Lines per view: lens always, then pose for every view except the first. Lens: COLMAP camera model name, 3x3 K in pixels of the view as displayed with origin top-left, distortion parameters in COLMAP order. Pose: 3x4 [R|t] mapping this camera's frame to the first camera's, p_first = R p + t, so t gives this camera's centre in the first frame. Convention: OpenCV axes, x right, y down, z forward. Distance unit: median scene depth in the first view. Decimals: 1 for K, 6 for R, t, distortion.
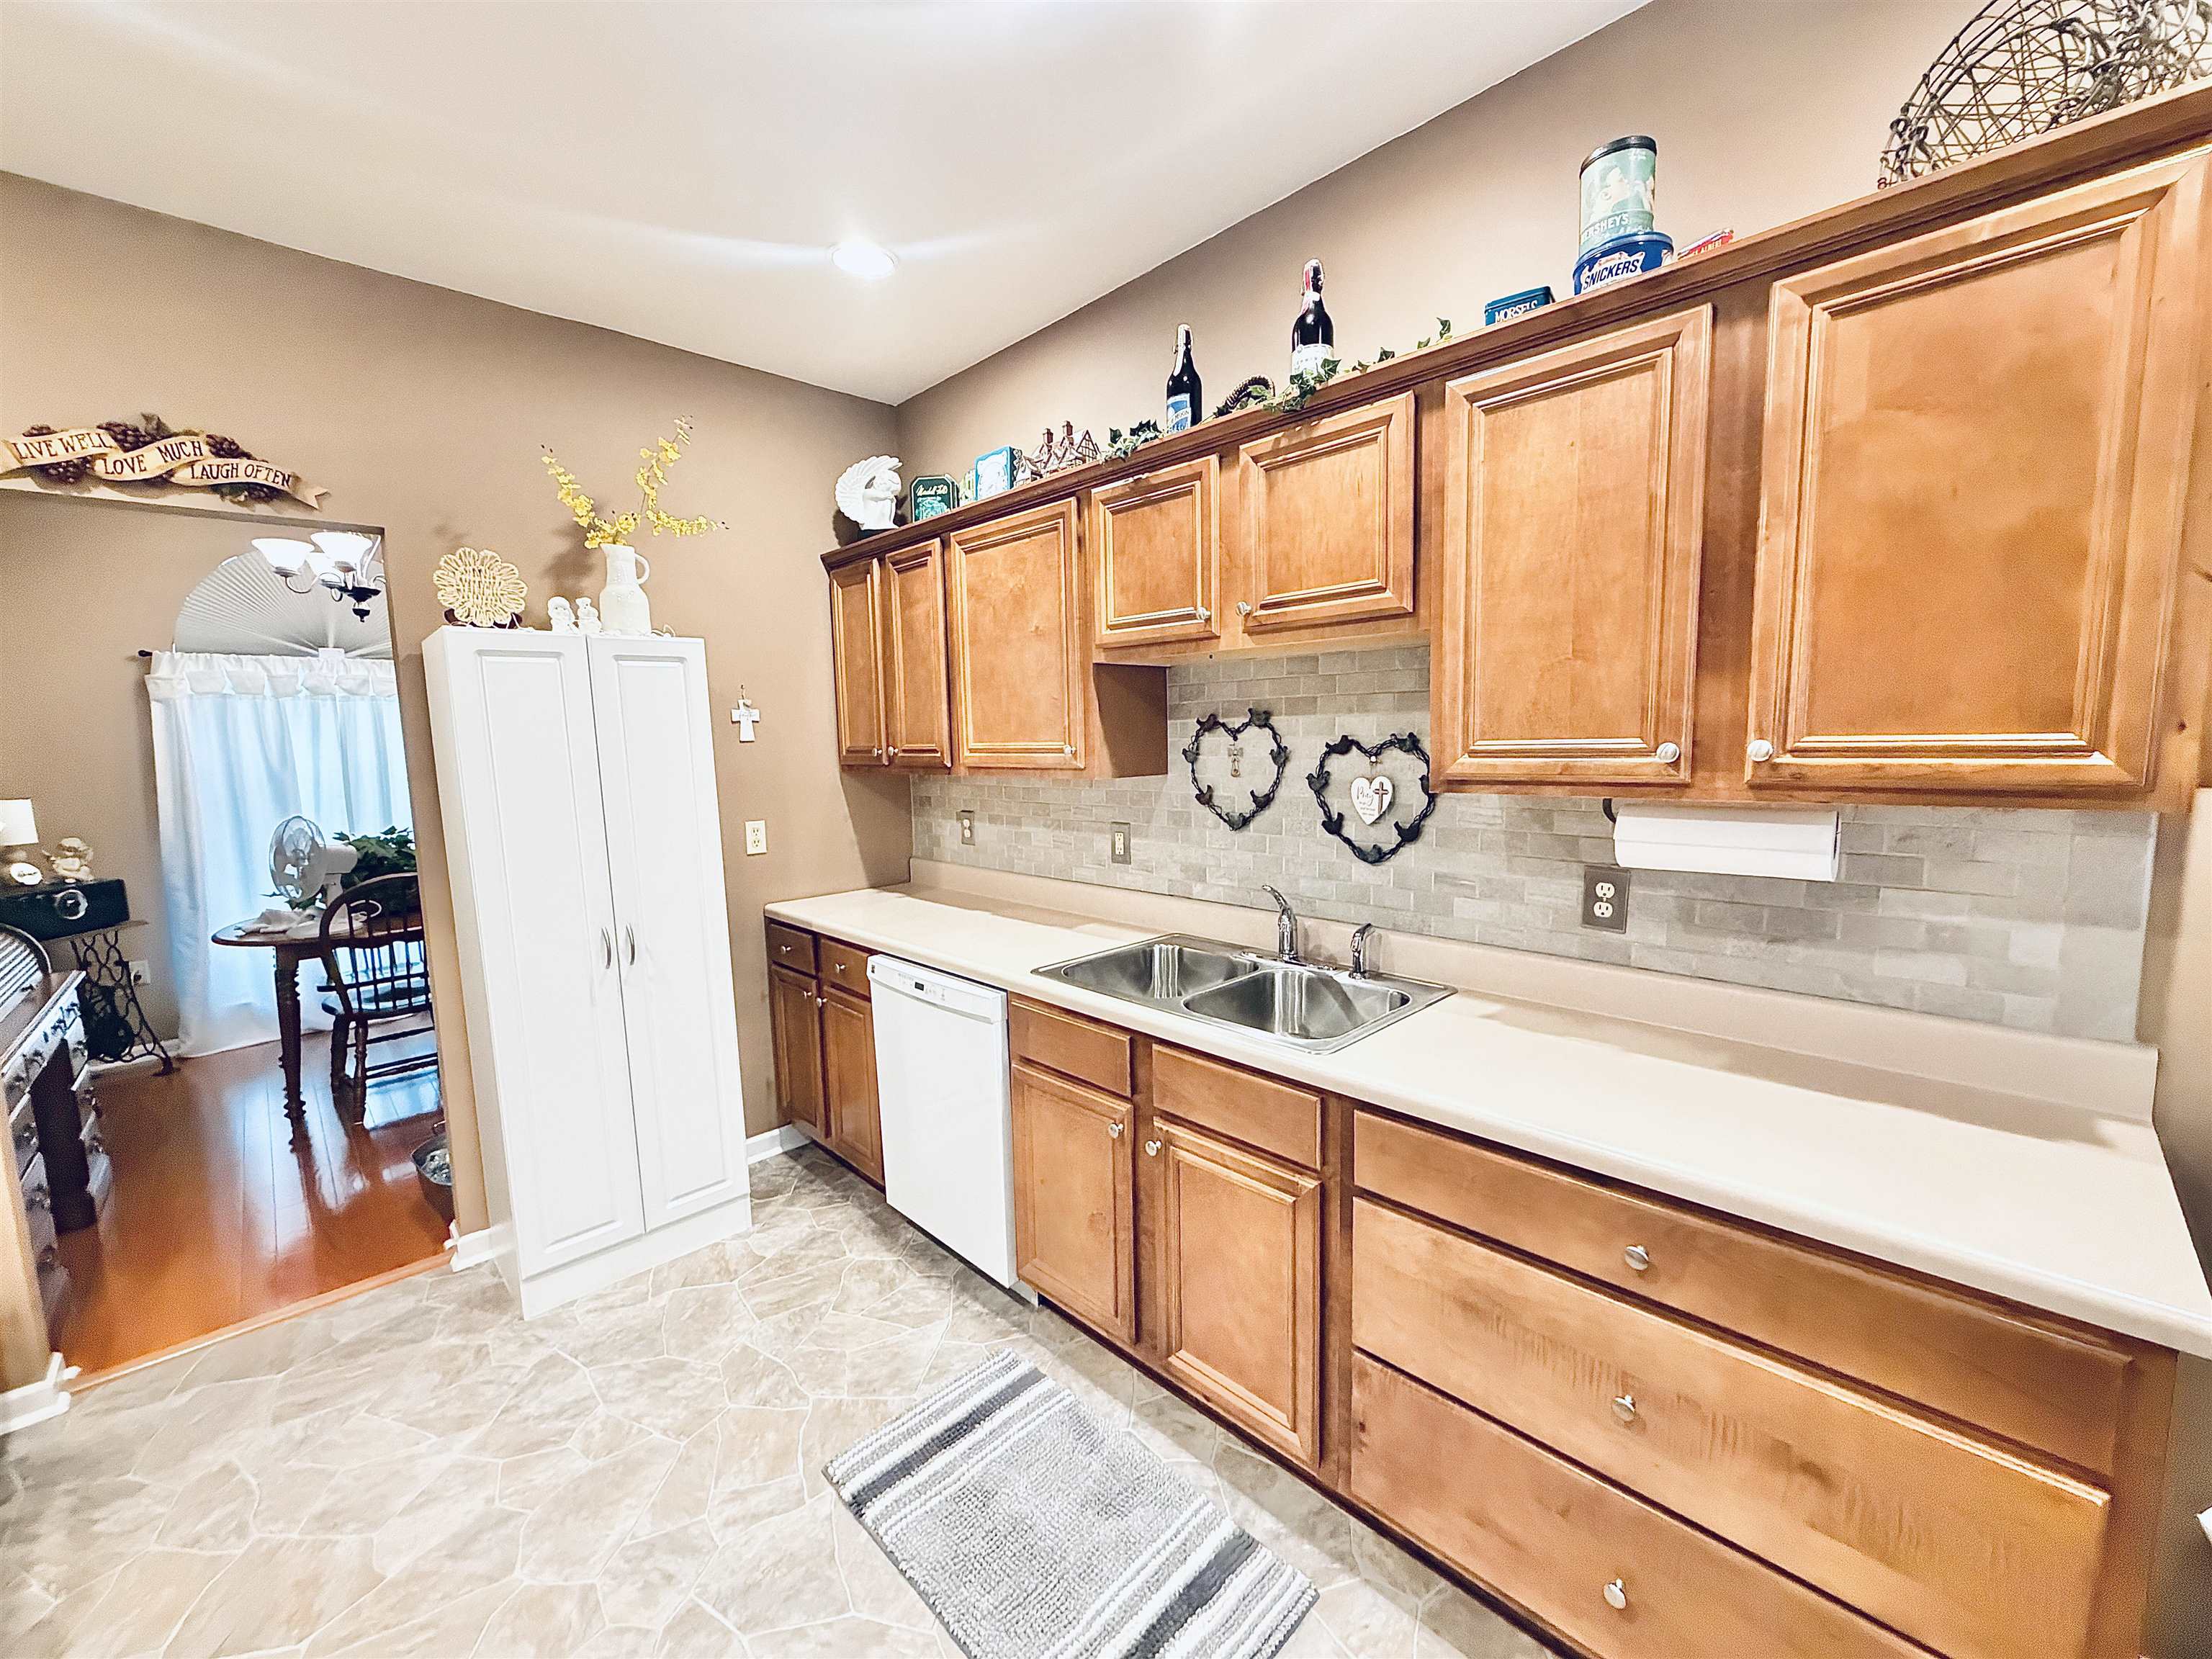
lens RADIAL K [[873.2, 0, 1090.2], [0, 873.2, 825.6], [0, 0, 1]] dist [0.001727, 0.000139]
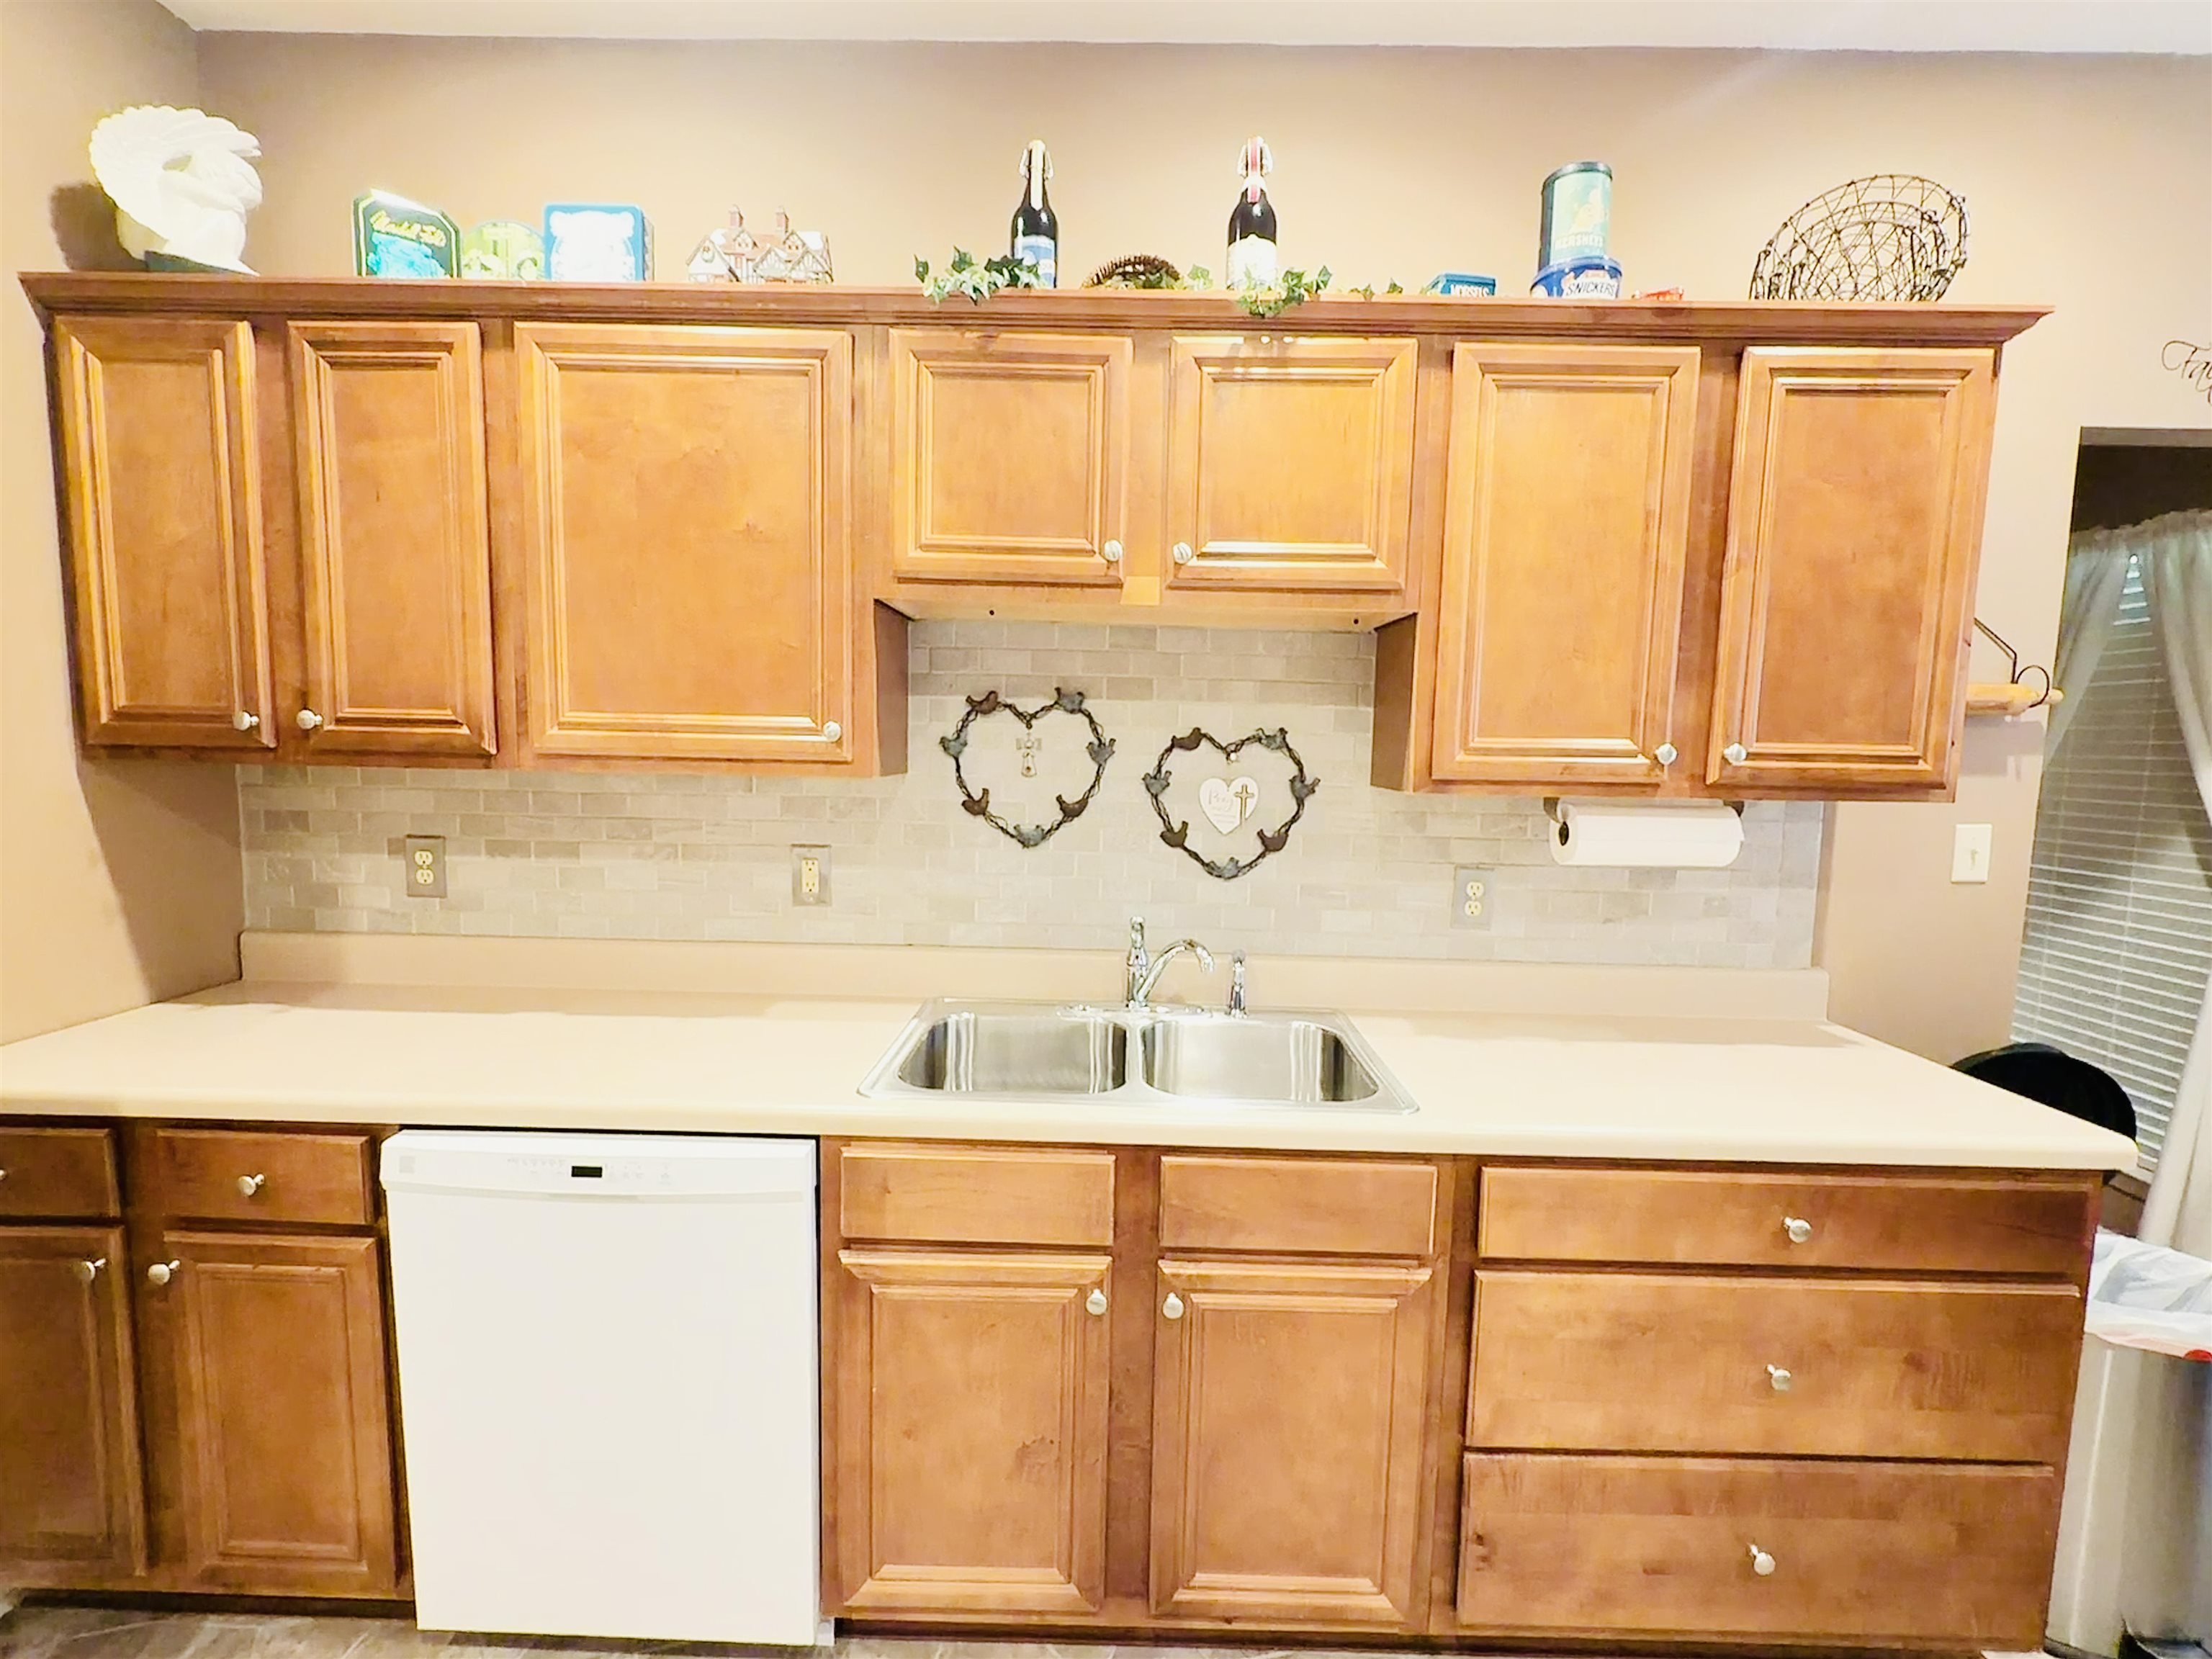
lens RADIAL K [[982.4, 0, 1101.3], [0, 982.4, 827.1], [0, 0, 1]] dist [0.001766, -0.000761]
pose [[0.706422, -0.026702, 0.707287, -0.435405], [0.035246, 0.999375, 0.002527, -0.014163], [-0.706913, 0.023144, 0.706922, 0.406442]]
